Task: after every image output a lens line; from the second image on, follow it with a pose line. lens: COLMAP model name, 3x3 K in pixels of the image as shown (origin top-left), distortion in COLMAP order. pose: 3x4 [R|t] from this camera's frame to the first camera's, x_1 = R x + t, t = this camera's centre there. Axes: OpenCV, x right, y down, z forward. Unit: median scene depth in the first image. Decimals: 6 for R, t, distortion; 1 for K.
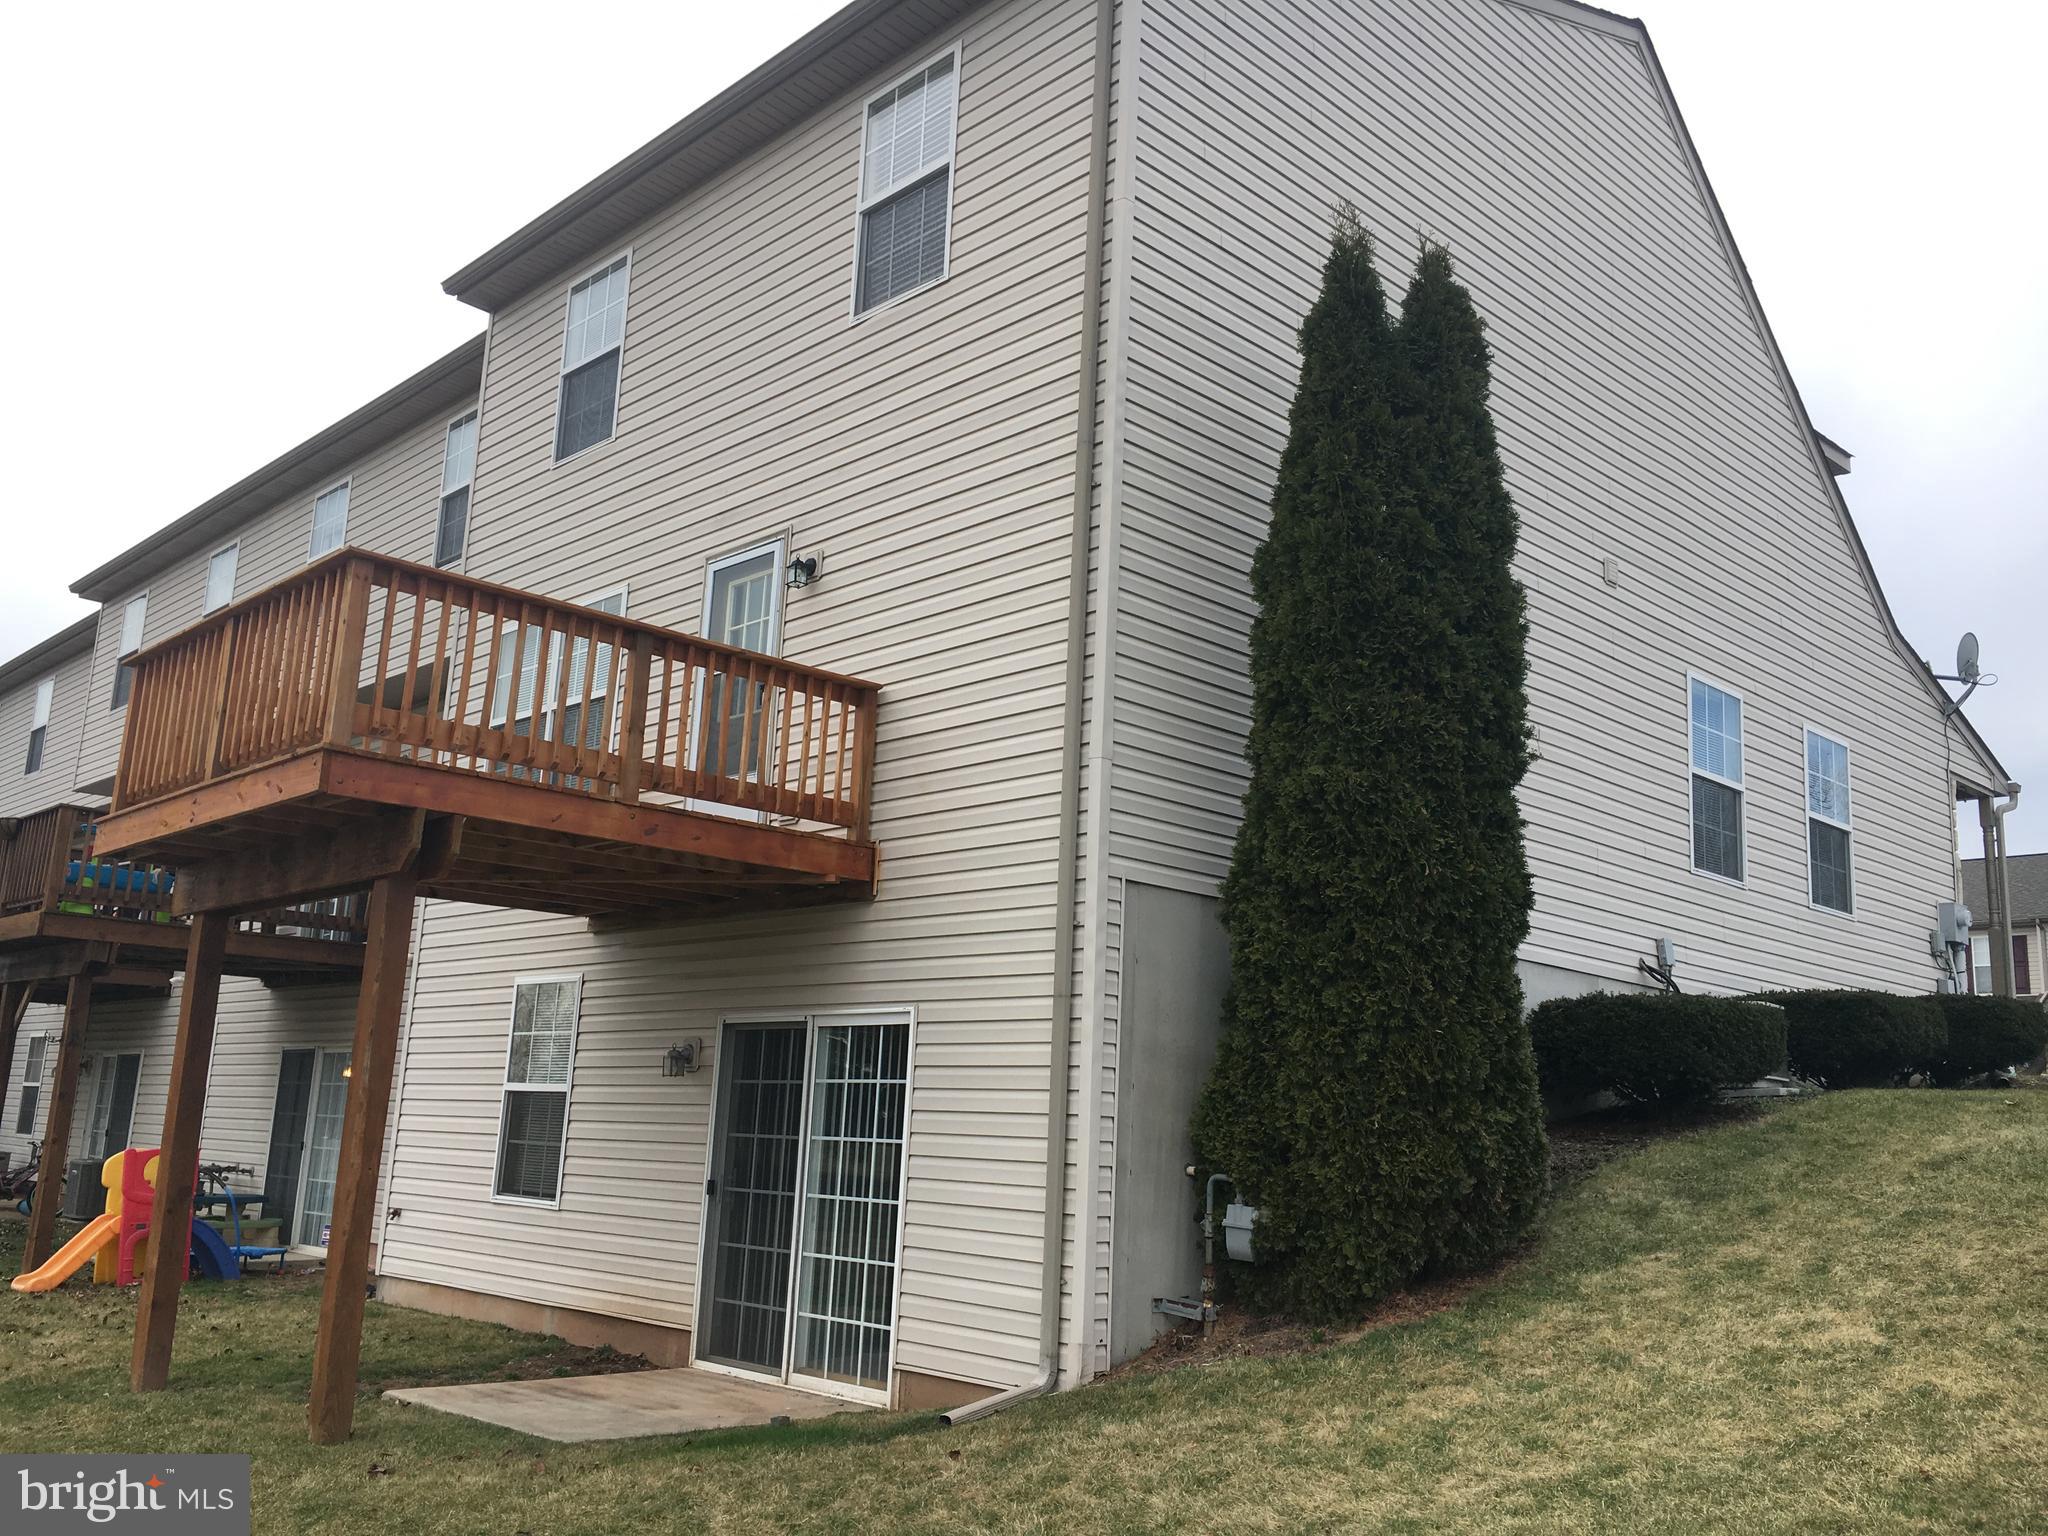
lens RADIAL K [[1739.7, 0, 1029.3], [0, 1739.7, 786.1], [0, 0, 1]] dist [0.065438, -0.081354]
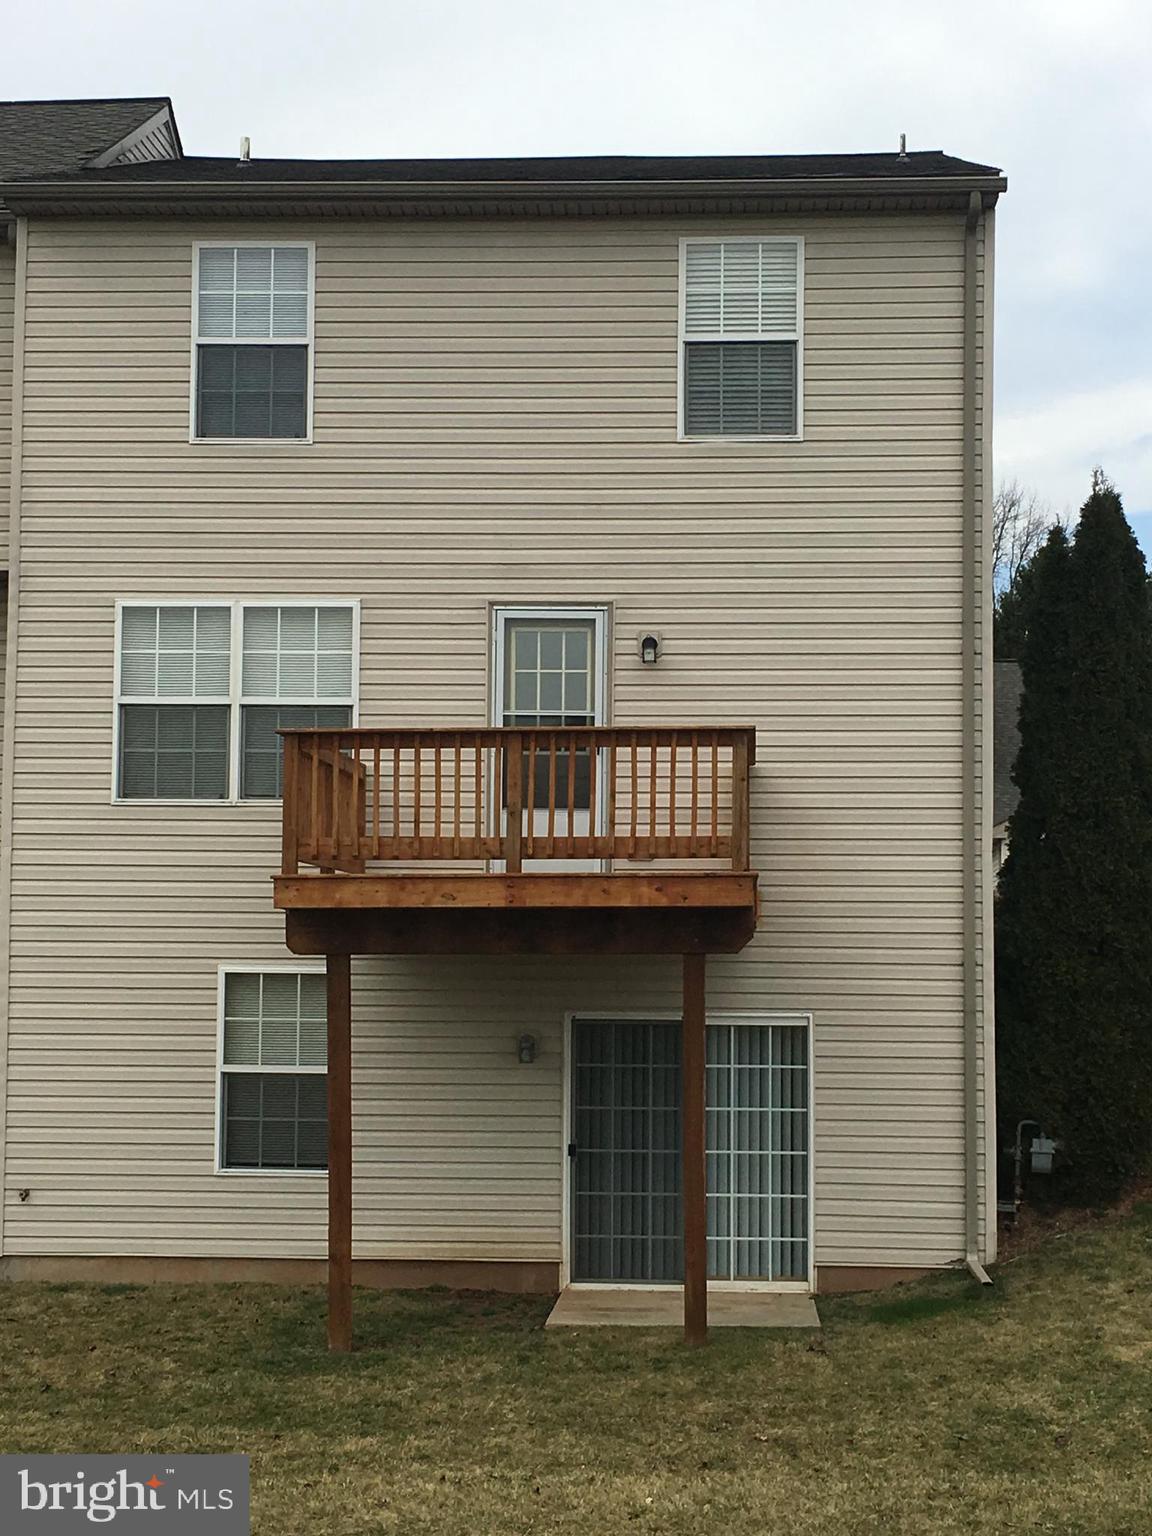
lens RADIAL K [[2737.3, 0, 572.8], [0, 2737.3, 762.8], [0, 0, 1]] dist [0.033937, 0.000000]
pose [[0.738293, 0.014684, 0.674321, -1.589887], [-0.112142, 0.988520, 0.101256, -0.254023], [-0.665092, -0.150376, 0.731464, -0.404553]]
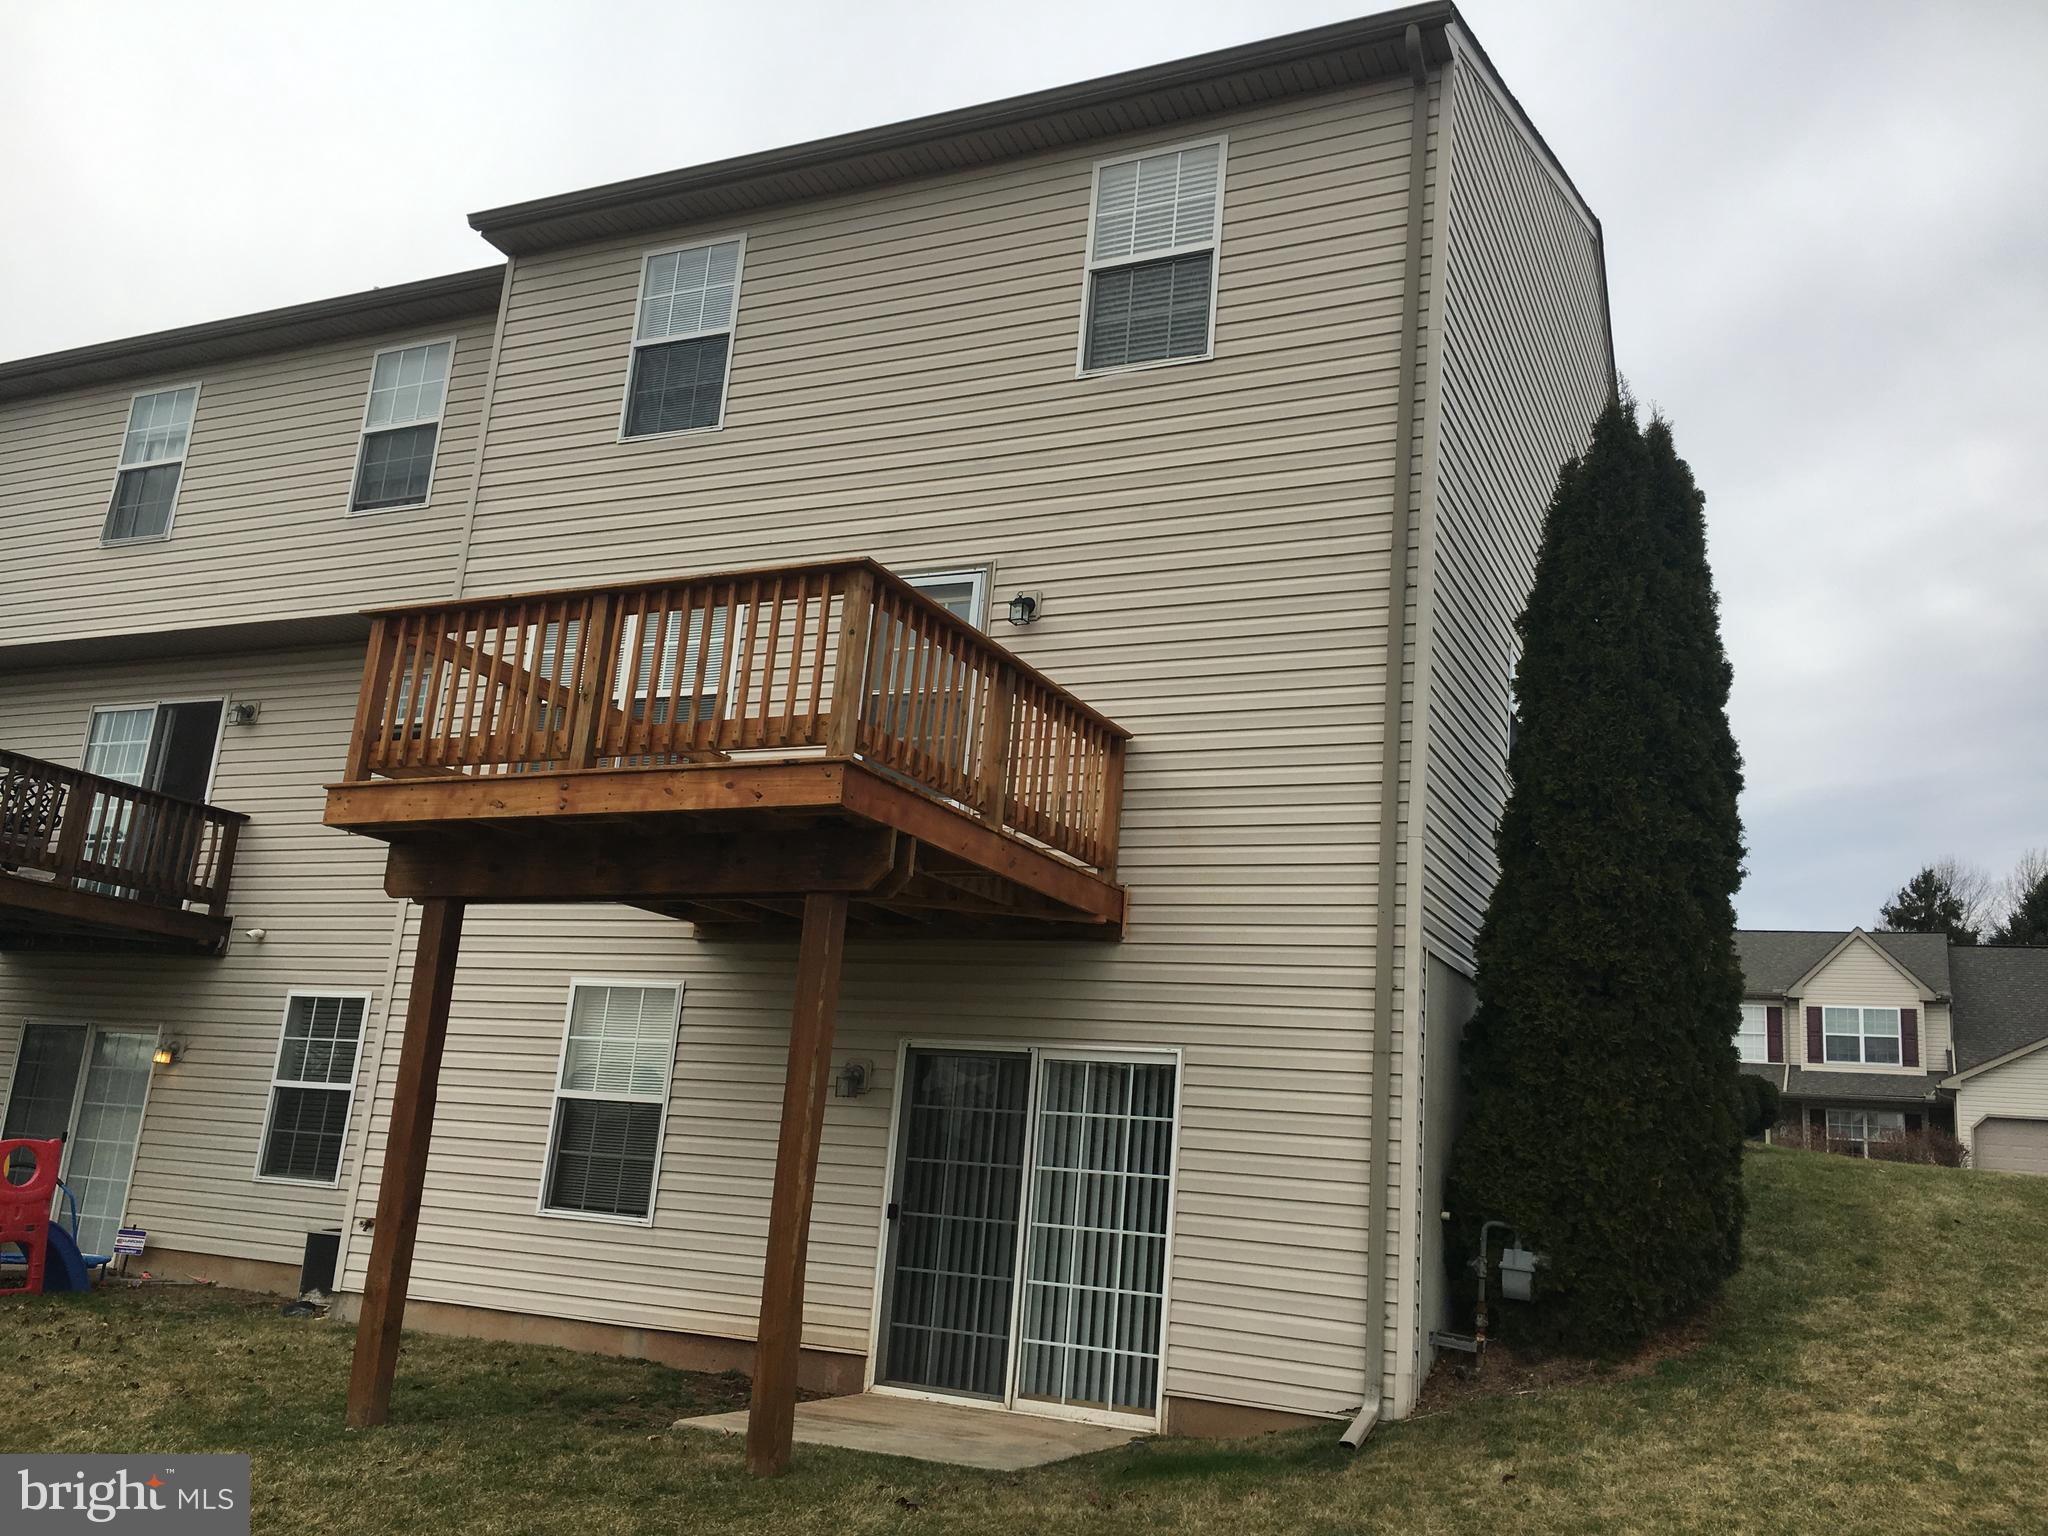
lens RADIAL K [[1739.7, 0, 1036.1], [0, 1739.7, 776.6], [0, 0, 1]] dist [0.065438, -0.081354]
pose [[0.937010, 0.110454, 0.331381, -0.491855], [-0.106997, 0.993844, -0.028720, 0.002898], [-0.332513, -0.008546, 0.943060, 0.037594]]
